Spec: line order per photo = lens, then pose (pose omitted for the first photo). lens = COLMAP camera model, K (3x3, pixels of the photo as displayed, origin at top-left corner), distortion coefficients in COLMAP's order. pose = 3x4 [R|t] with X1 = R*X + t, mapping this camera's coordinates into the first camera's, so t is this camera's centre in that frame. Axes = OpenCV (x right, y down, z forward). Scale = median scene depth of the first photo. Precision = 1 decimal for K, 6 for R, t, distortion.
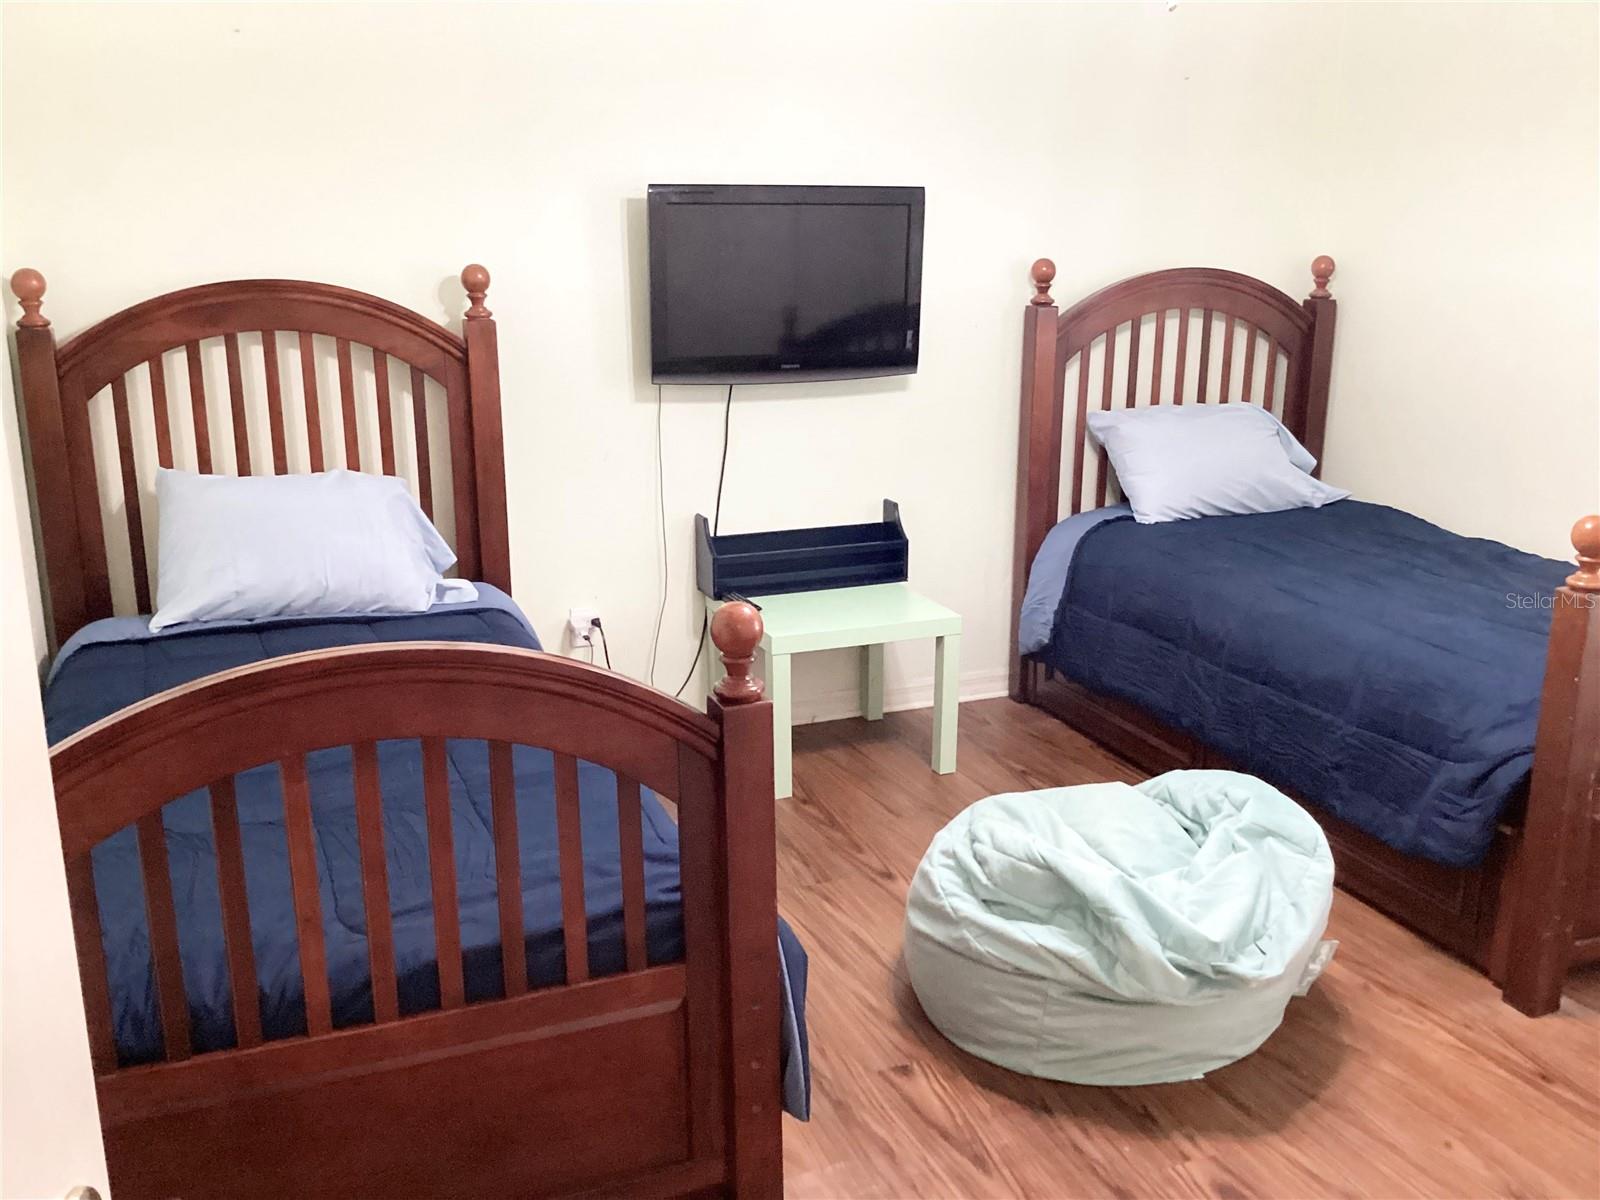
lens RADIAL K [[1456.9, 0, 799.3], [0, 1456.9, 607.2], [0, 0, 1]] dist [0.101476, -0.249351]
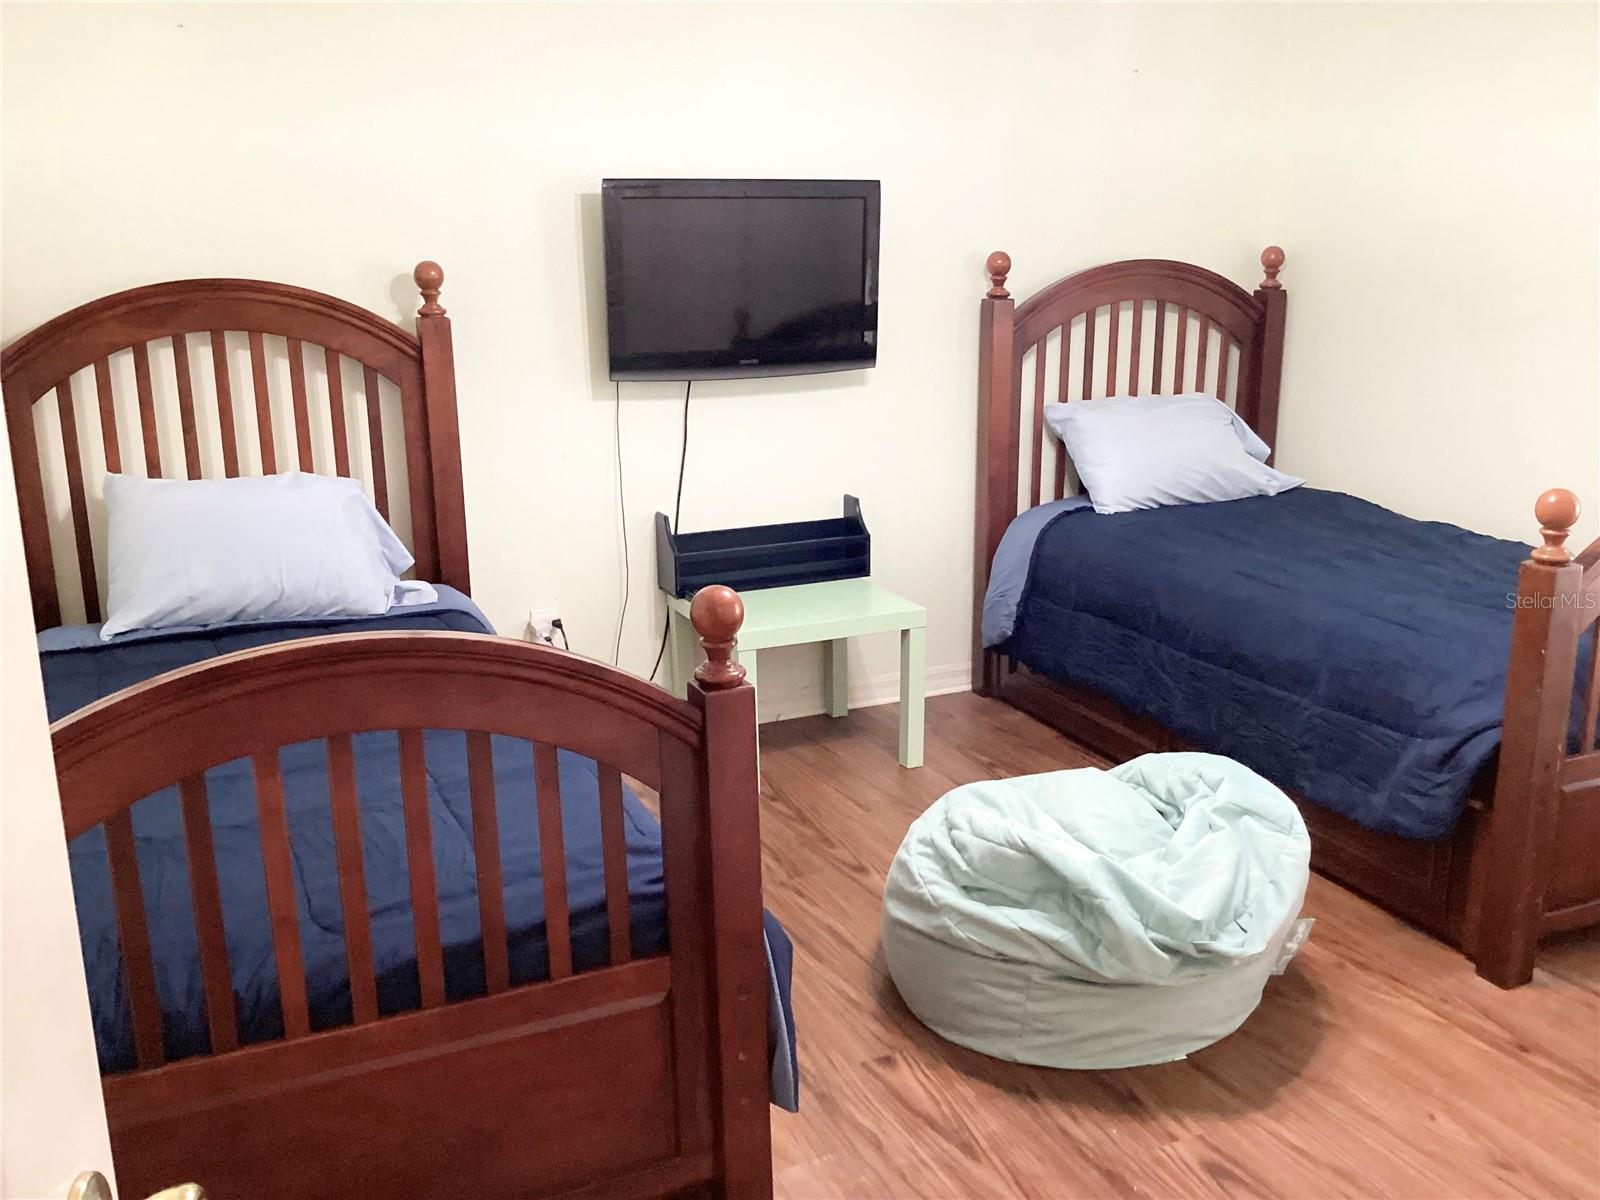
lens RADIAL K [[1456.9, 0, 799.3], [0, 1456.9, 607.2], [0, 0, 1]] dist [0.101476, -0.249351]
pose [[0.999083, -0.020844, 0.037406, -0.017485], [0.021123, 0.999752, -0.007074, 0.013981], [-0.037249, 0.007857, 0.999275, 0.009101]]
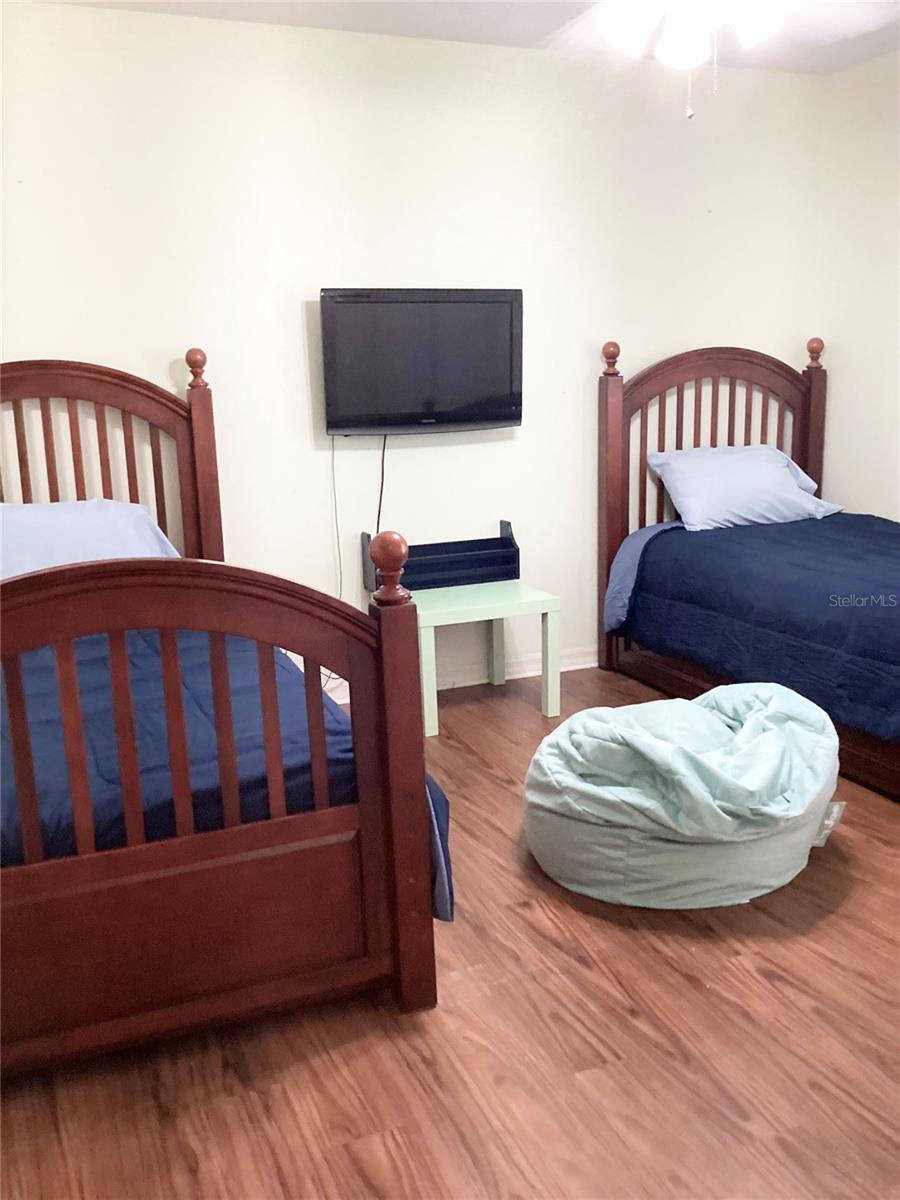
lens RADIAL K [[1092.7, 0, 450.0], [0, 1092.7, 600.0], [0, 0, 1]] dist [0.101476, -0.249351]
pose [[0.999510, -0.030946, 0.004745, 0.006137], [0.031183, 0.997553, -0.062578, 0.093143], [-0.002797, 0.062695, 0.998029, -0.015441]]
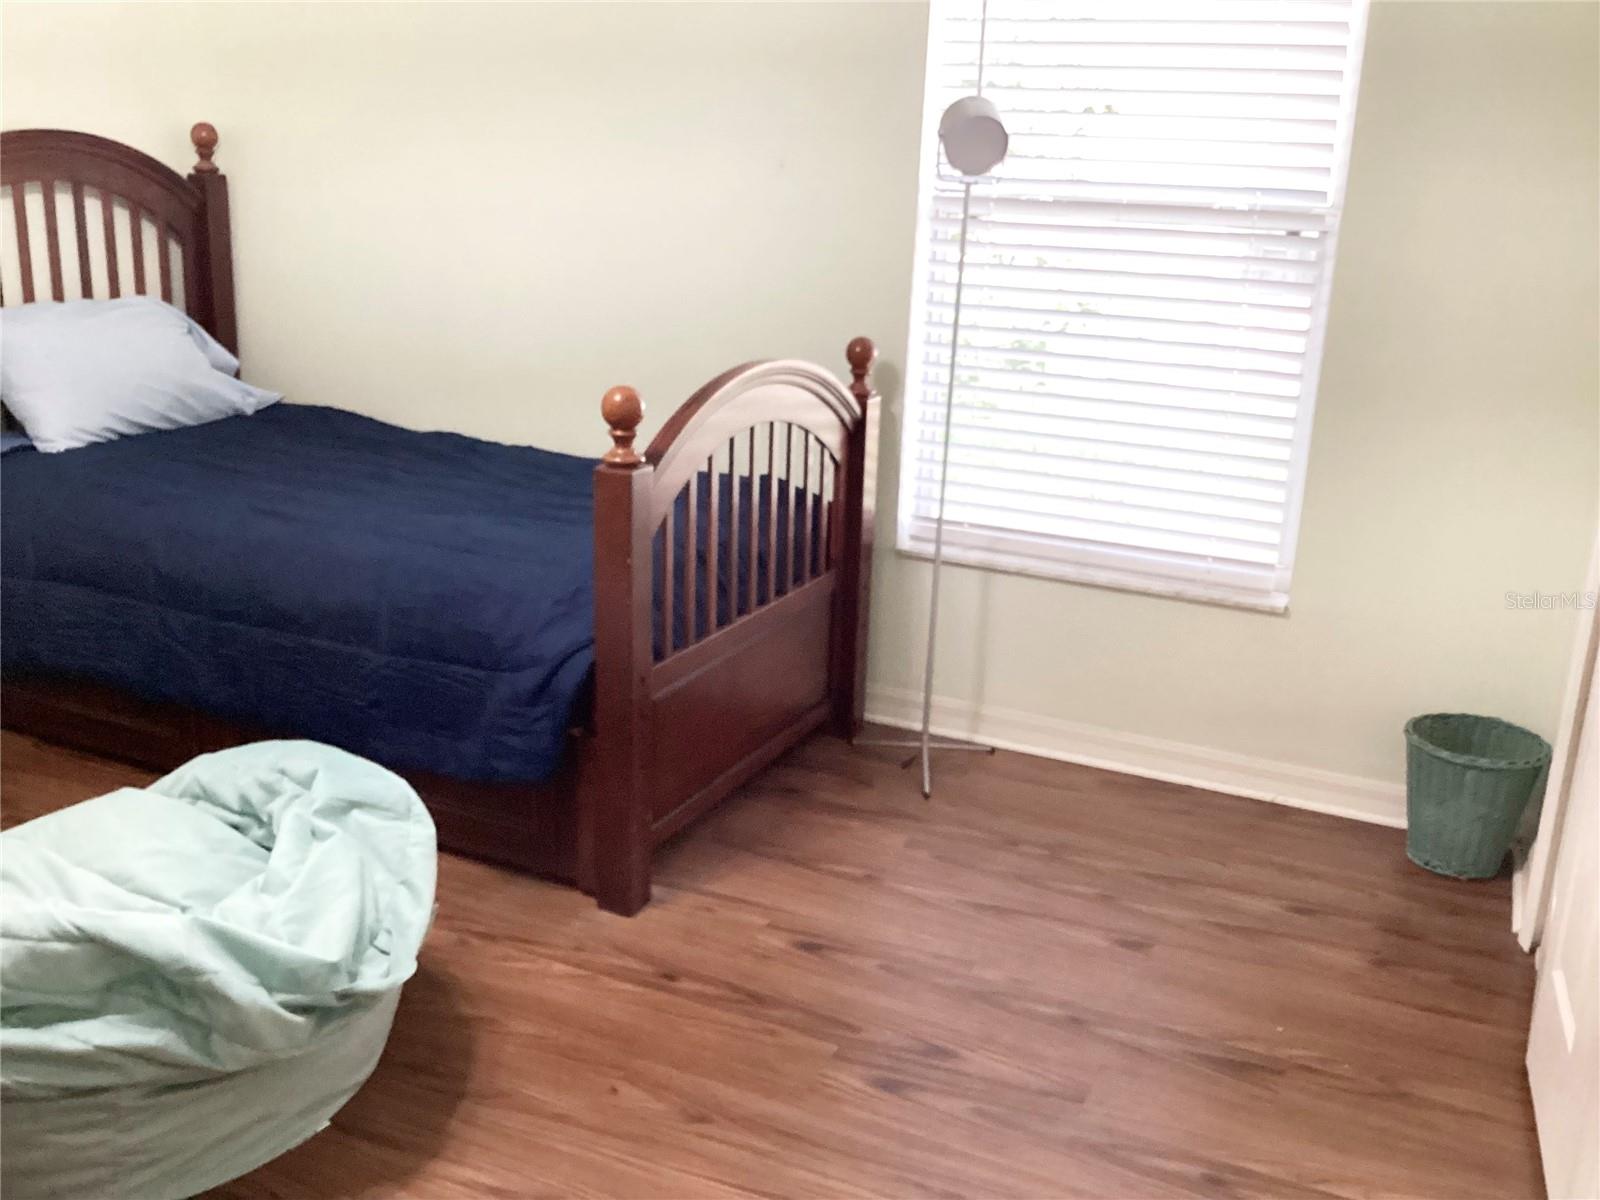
lens RADIAL K [[1456.9, 0, 799.3], [0, 1456.9, 607.2], [0, 0, 1]] dist [0.101476, -0.249351]
pose [[0.721480, -0.175706, 0.669772, -0.026092], [0.138674, 0.984338, 0.108848, -0.008297], [-0.678407, 0.014348, 0.734546, 0.219493]]
